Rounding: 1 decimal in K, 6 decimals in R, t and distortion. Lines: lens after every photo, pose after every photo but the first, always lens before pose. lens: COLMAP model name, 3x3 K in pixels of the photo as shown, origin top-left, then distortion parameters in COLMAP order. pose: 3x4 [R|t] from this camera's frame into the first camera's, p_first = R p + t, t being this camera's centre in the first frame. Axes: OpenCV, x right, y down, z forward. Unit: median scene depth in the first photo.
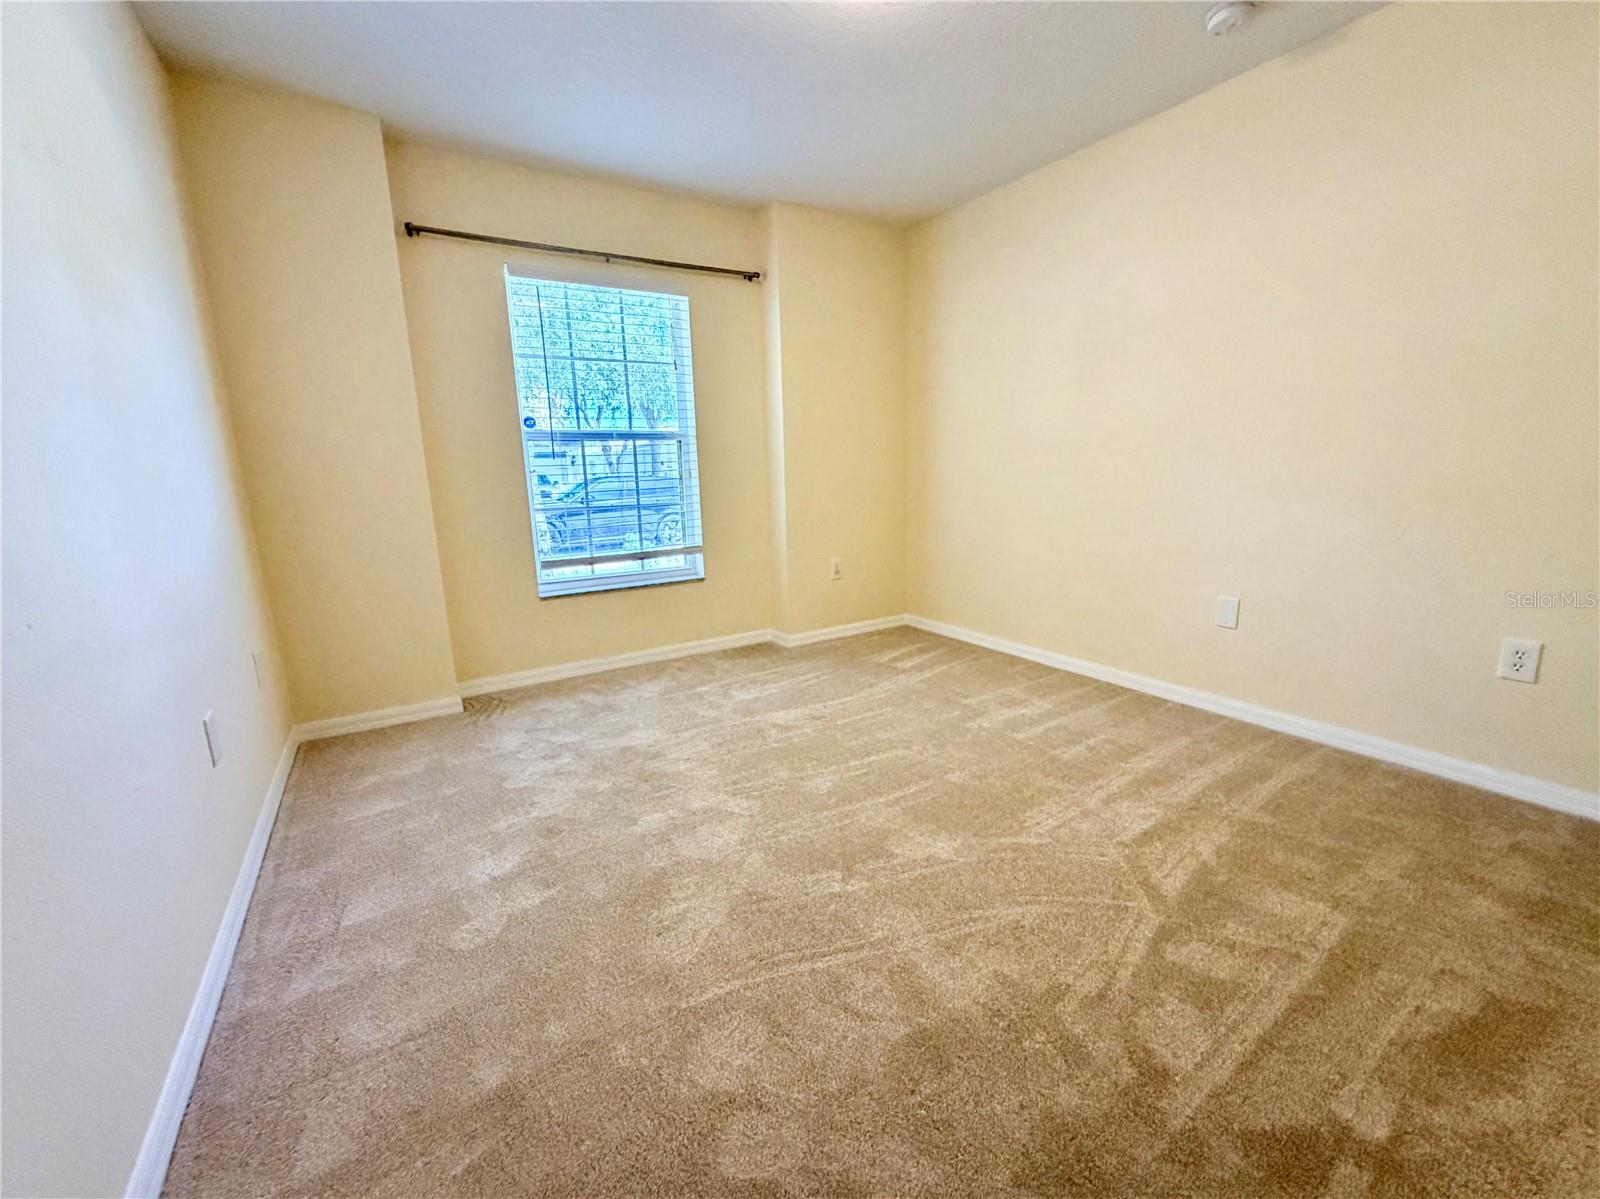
lens RADIAL K [[638.9, 0, 794.0], [0, 638.9, 601.4], [0, 0, 1]] dist [-0.000531, -0.000054]
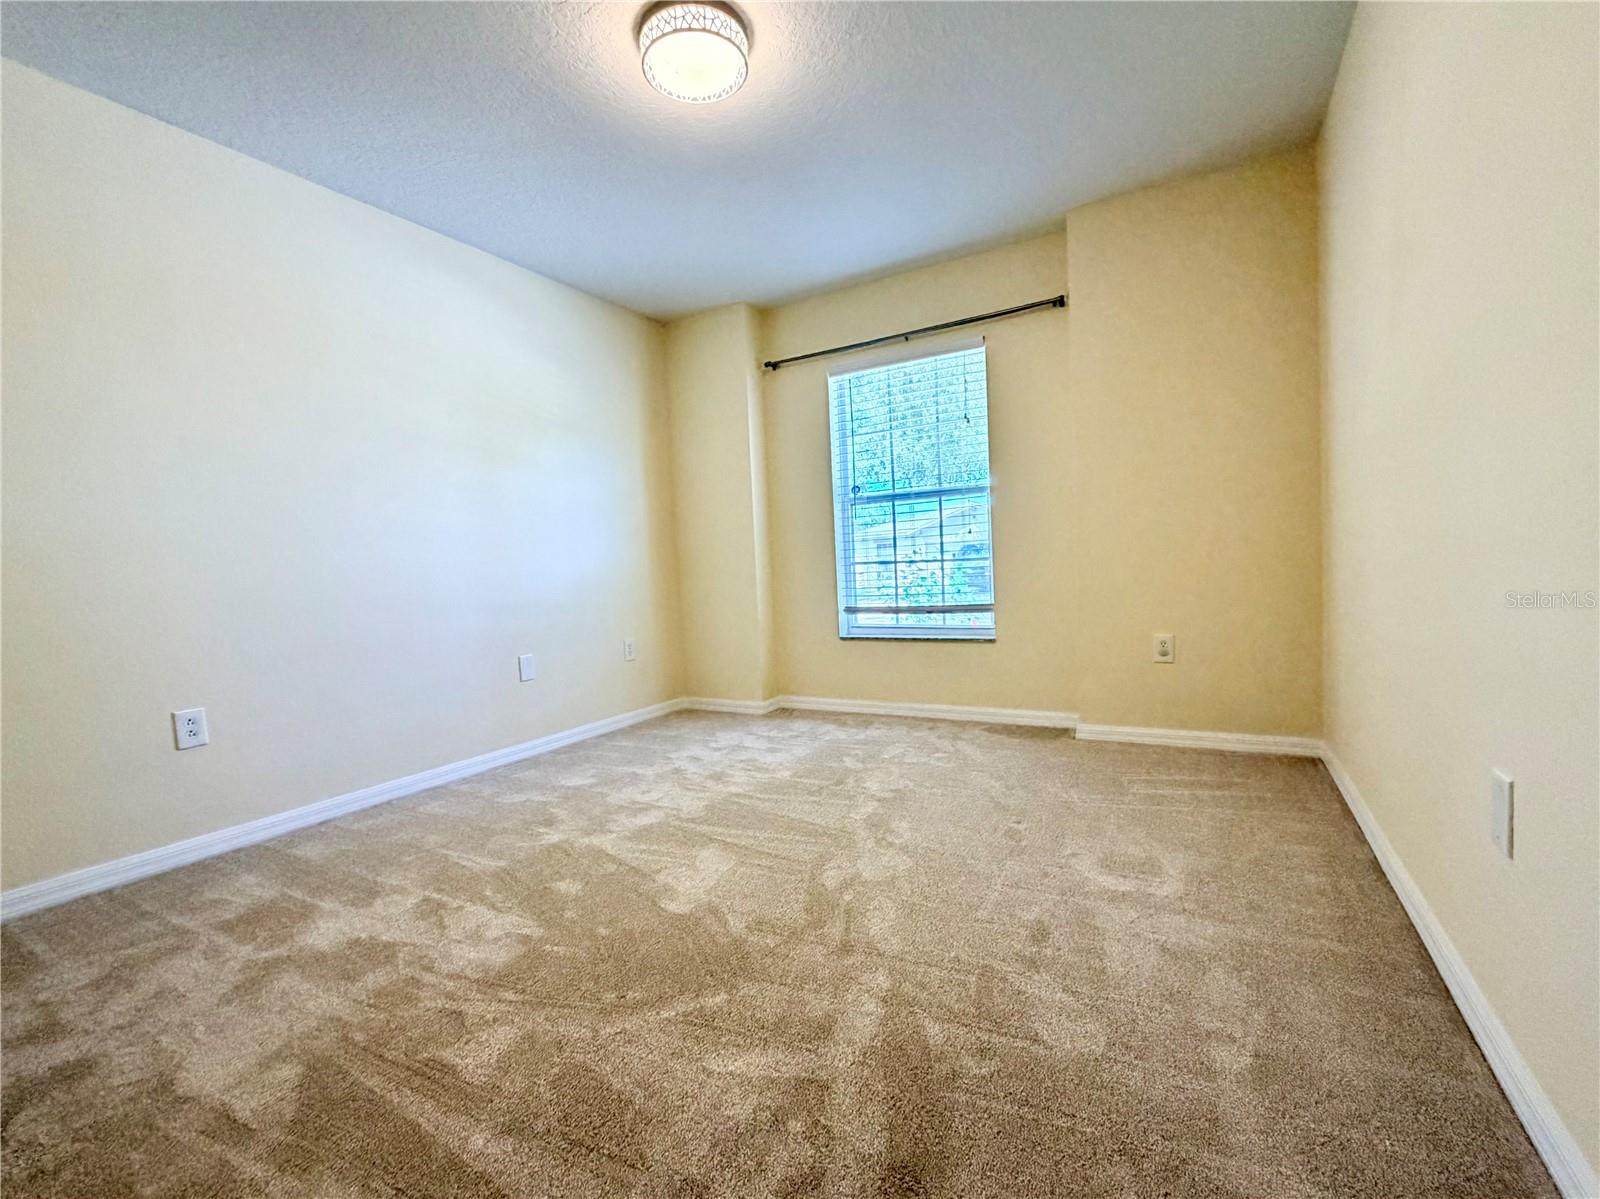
lens RADIAL K [[712.8, 0, 800.0], [0, 712.8, 599.5], [0, 0, 1]] dist [0.022644, -0.000015]
pose [[0.480526, 0.056643, -0.875149, 0.717485], [-0.134273, 0.990898, -0.009592, -0.052605], [0.866640, 0.122118, 0.483758, 0.297709]]
